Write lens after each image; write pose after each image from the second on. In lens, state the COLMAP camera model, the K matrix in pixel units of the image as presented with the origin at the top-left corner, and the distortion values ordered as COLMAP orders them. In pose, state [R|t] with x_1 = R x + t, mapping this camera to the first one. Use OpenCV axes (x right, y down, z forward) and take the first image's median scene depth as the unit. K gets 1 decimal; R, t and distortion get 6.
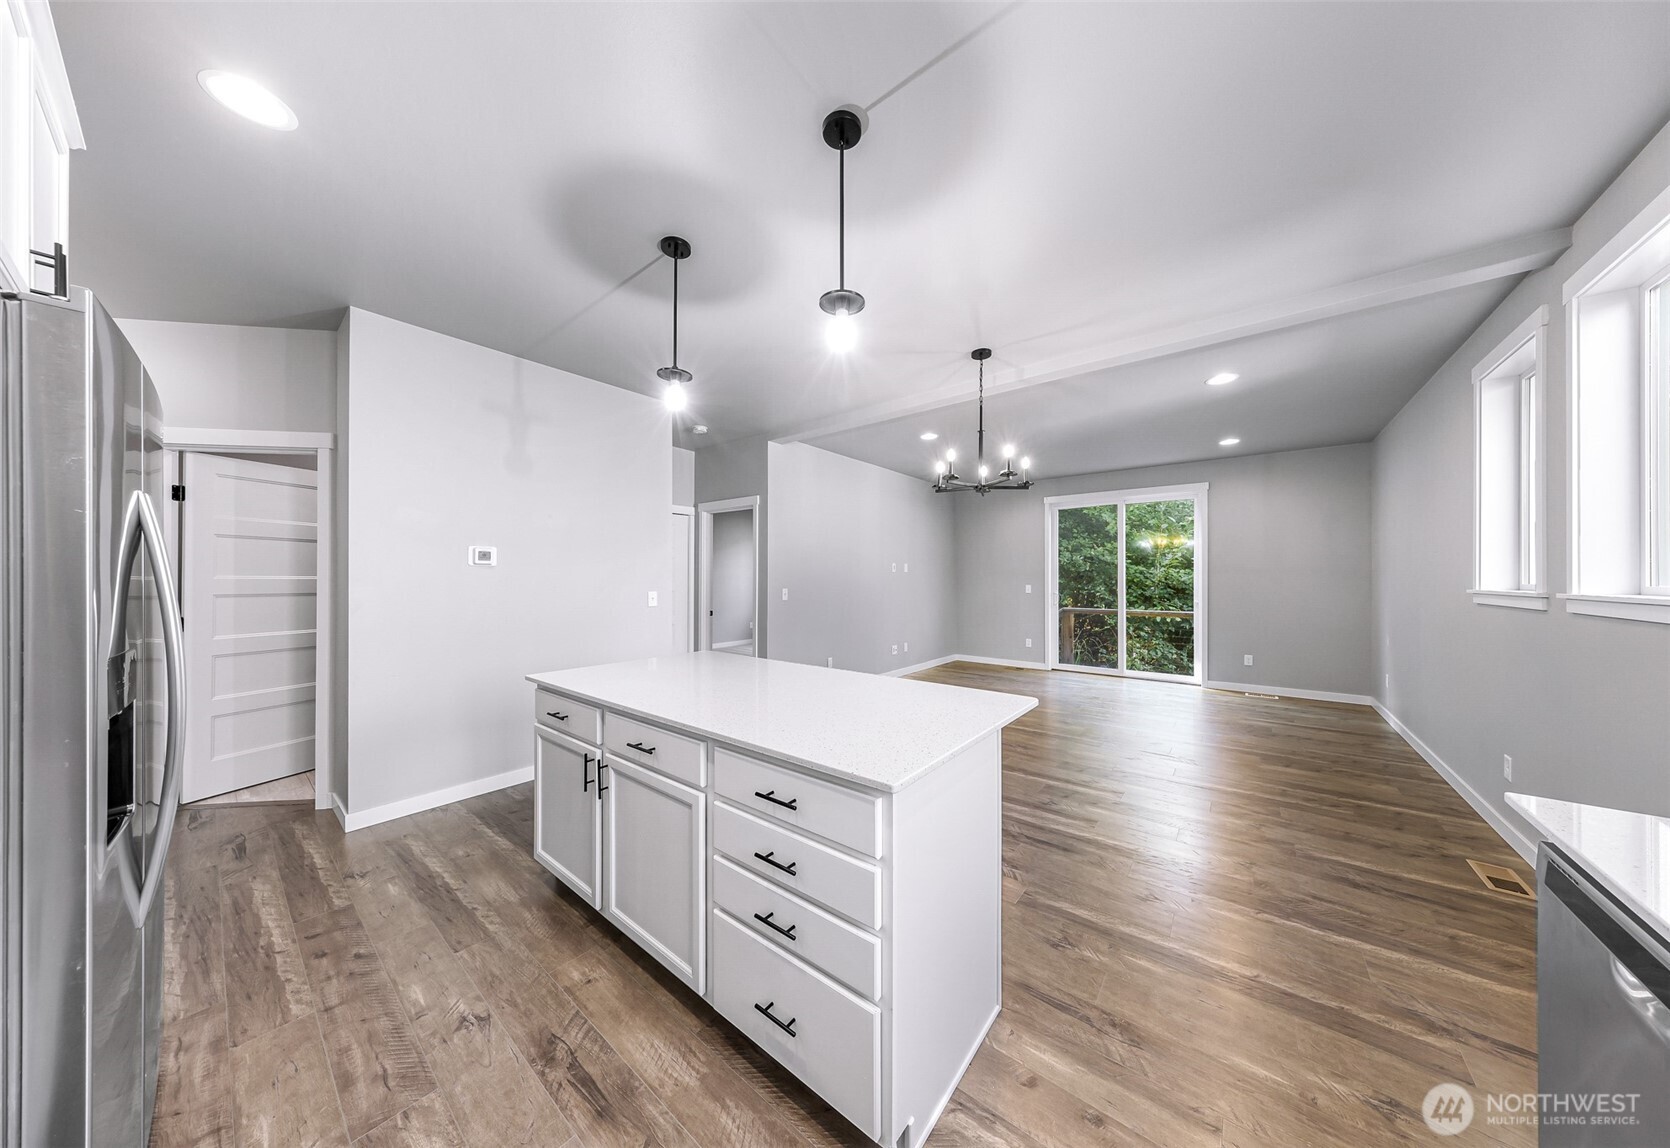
lens RADIAL K [[504.1, 0, 841.2], [0, 504.1, 580.4], [0, 0, 1]] dist [-0.001552, 0.000034]
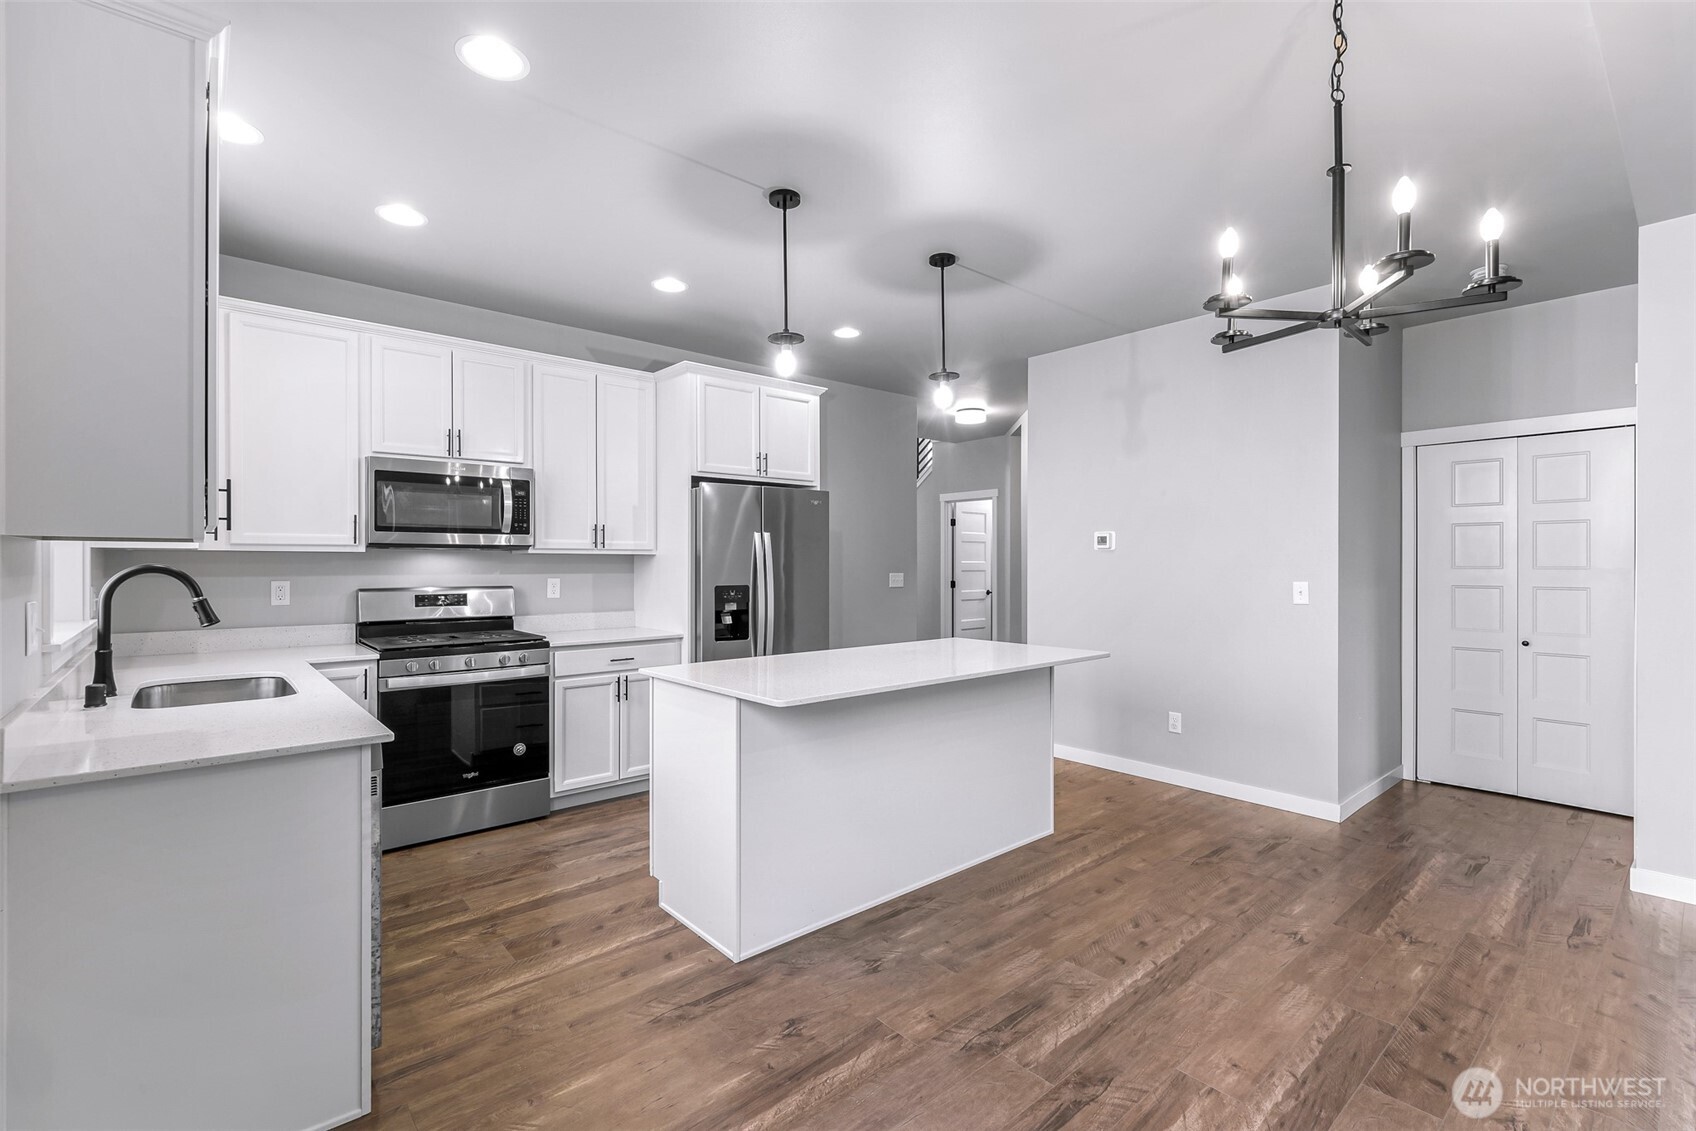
lens RADIAL K [[753.5, 0, 844.0], [0, 753.5, 564.3], [0, 0, 1]] dist [-0.000460, 0.000127]
pose [[-0.184806, -0.000598, -0.982775, 0.829297], [-0.007765, 0.999969, 0.000852, 0.004174], [0.982744, 0.007789, -0.184805, 0.683549]]
